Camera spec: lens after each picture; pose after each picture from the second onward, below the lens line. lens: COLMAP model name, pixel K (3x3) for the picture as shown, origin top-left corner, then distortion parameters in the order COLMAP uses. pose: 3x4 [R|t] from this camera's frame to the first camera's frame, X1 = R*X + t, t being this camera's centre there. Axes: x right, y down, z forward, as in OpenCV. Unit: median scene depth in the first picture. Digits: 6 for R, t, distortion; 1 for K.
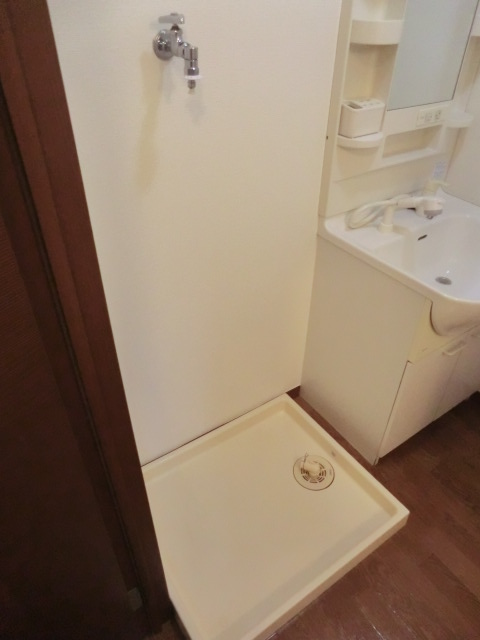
lens RADIAL K [[467.7, 0, 239.7], [0, 467.7, 320.5], [0, 0, 1]] dist [-0.082842, 0.090773]
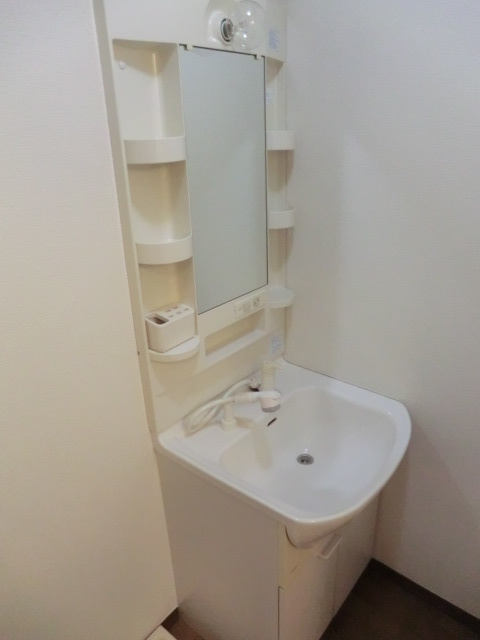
lens RADIAL K [[467.7, 0, 241.0], [0, 467.7, 319.5], [0, 0, 1]] dist [-0.082842, 0.090773]
pose [[0.961675, -0.150159, 0.229419, 0.172802], [0.199307, 0.957435, -0.208796, -0.217626], [-0.188301, 0.246519, 0.950669, 0.086742]]
